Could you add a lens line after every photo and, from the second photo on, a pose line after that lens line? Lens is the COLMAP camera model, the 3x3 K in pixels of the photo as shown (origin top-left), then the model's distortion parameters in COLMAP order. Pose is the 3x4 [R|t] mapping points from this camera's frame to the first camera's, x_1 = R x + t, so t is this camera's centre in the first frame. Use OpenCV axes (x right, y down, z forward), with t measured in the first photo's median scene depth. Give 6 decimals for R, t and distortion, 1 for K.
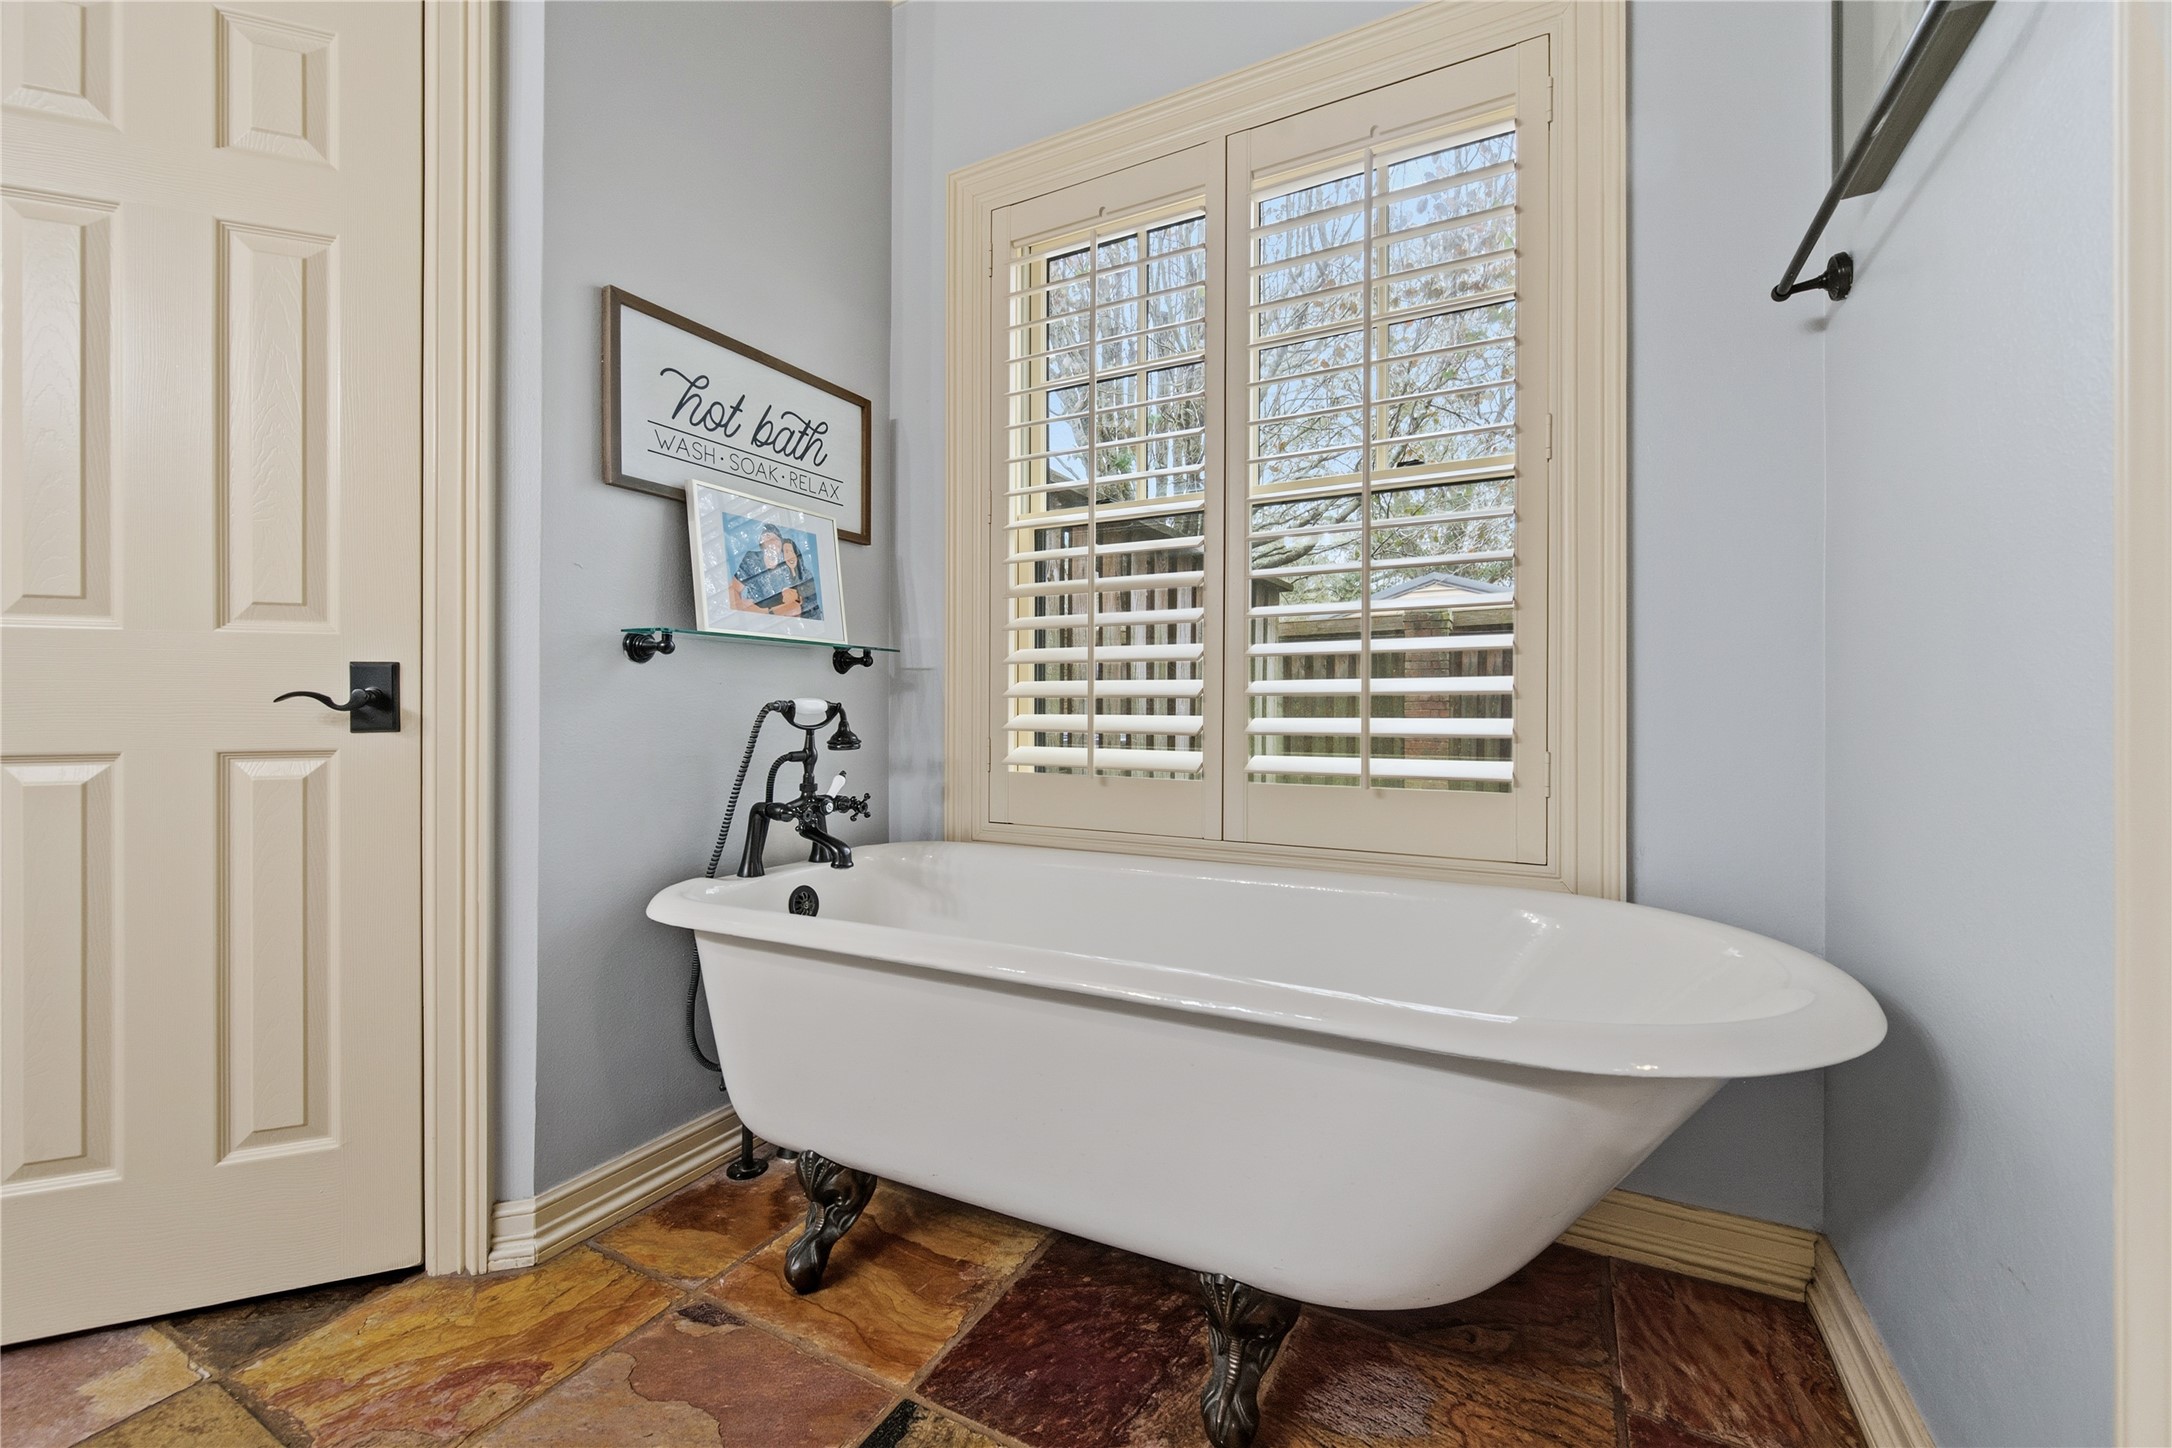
lens RADIAL K [[872.4, 0, 1090.9], [0, 872.4, 716.4], [0, 0, 1]] dist [-0.003605, 0.000233]
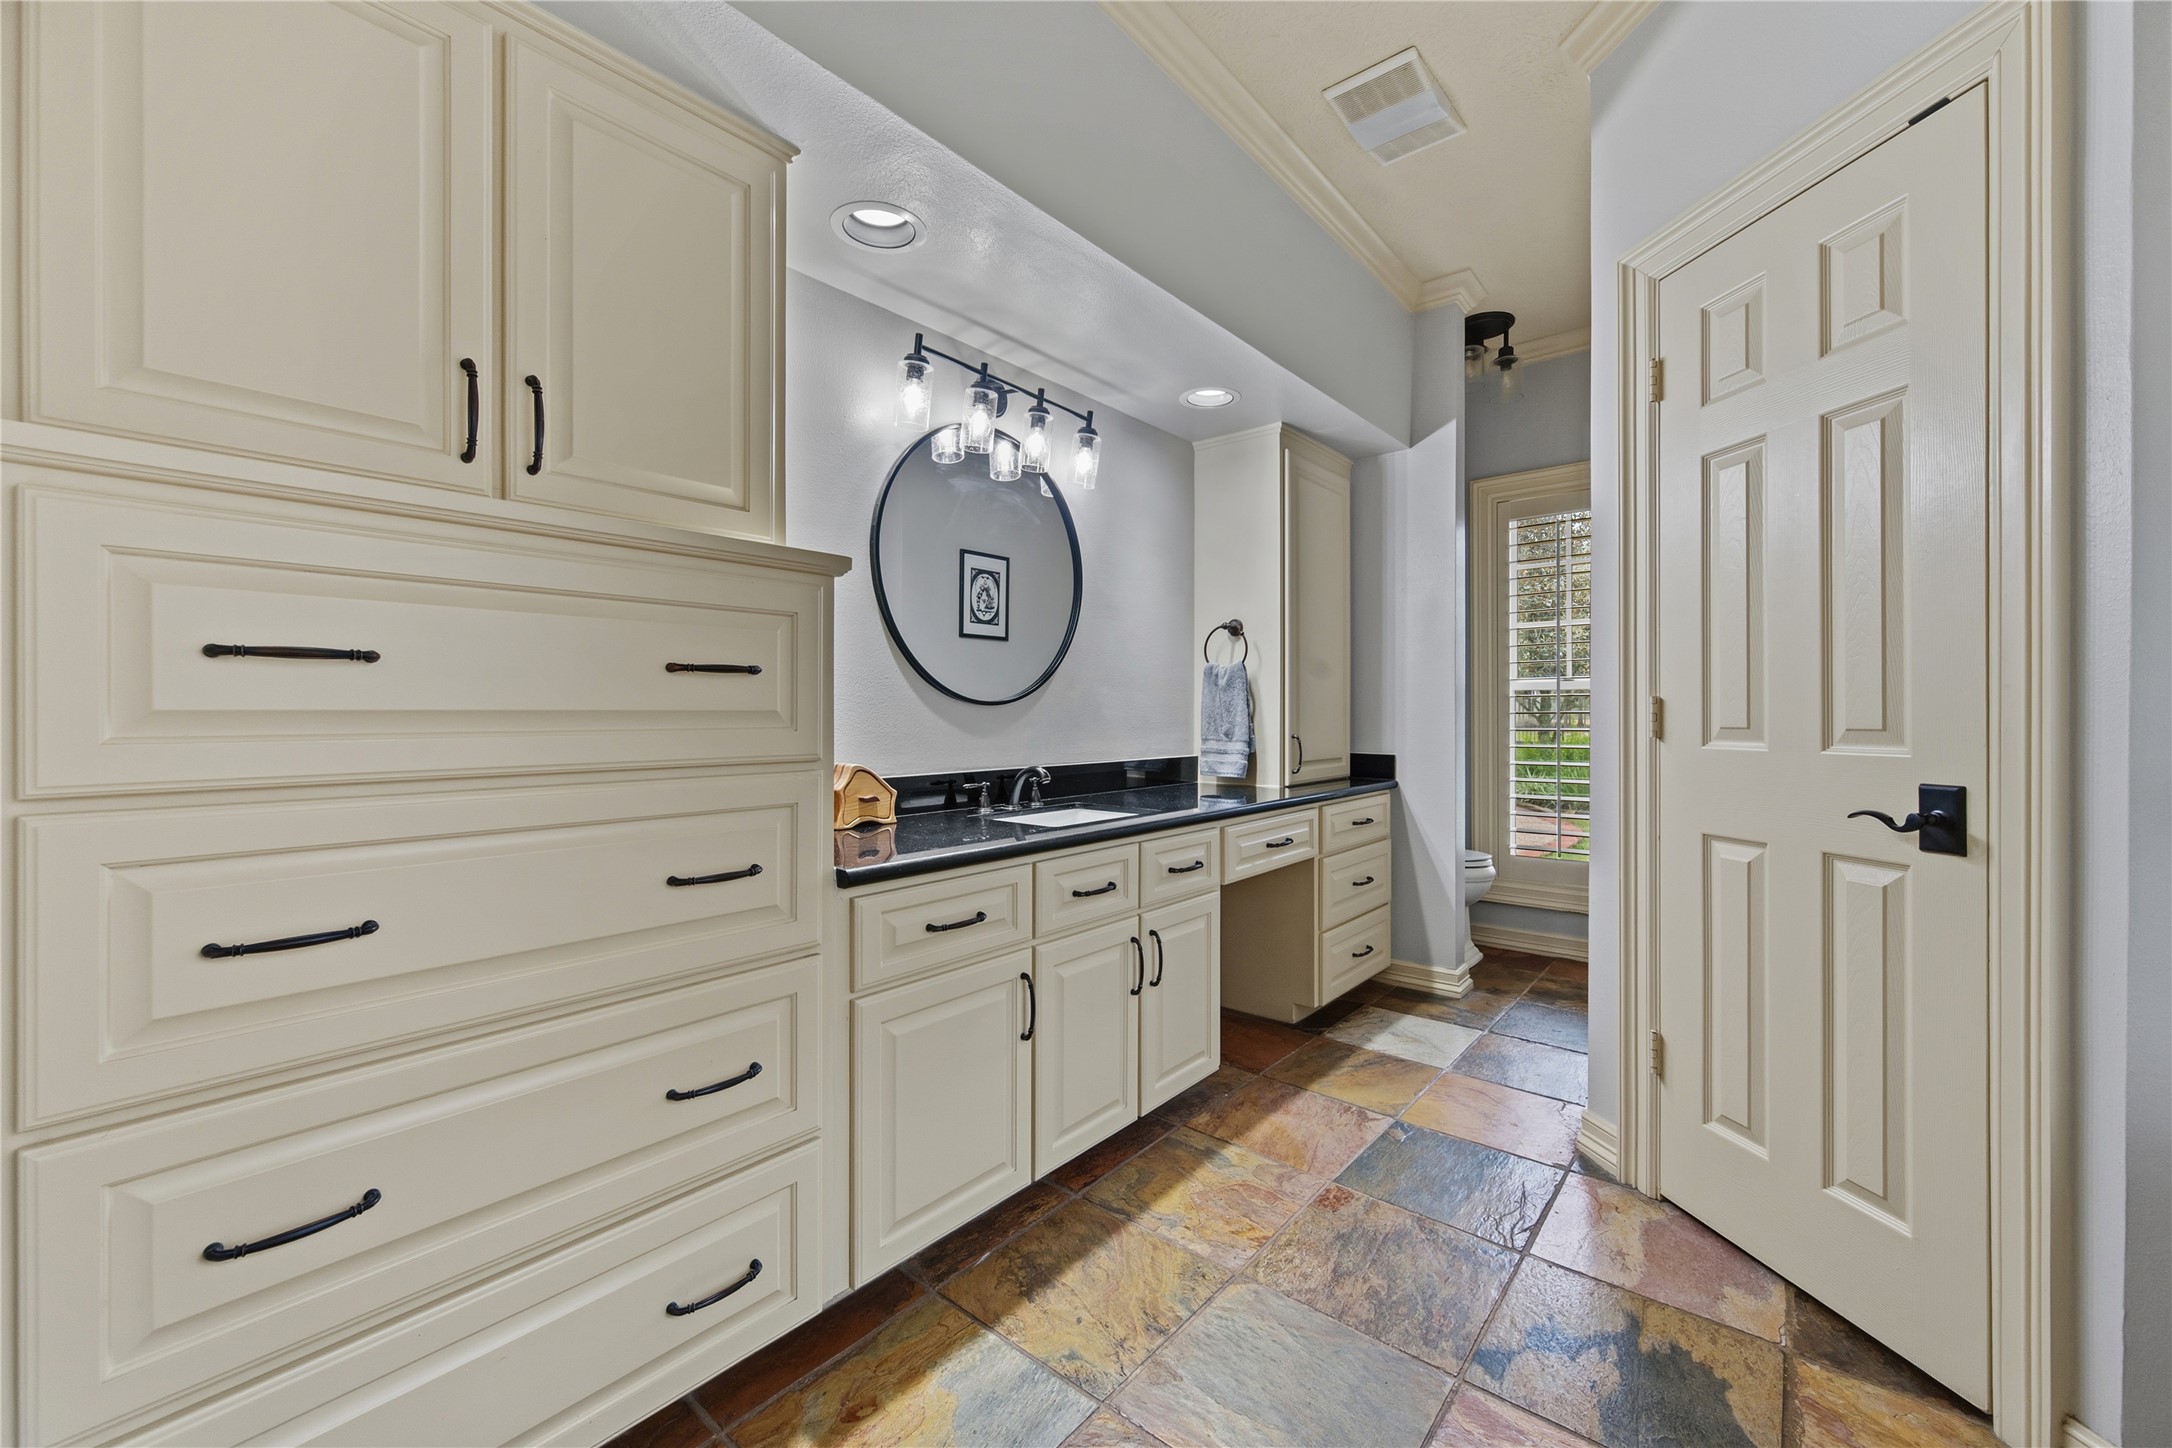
lens RADIAL K [[872.4, 0, 1083.1], [0, 872.4, 708.9], [0, 0, 1]] dist [-0.003605, 0.000233]
pose [[-0.230145, 0.002892, -0.973152, 0.421176], [-0.001524, 0.999993, 0.003332, -0.162060], [0.973155, 0.002250, -0.230139, 0.267902]]
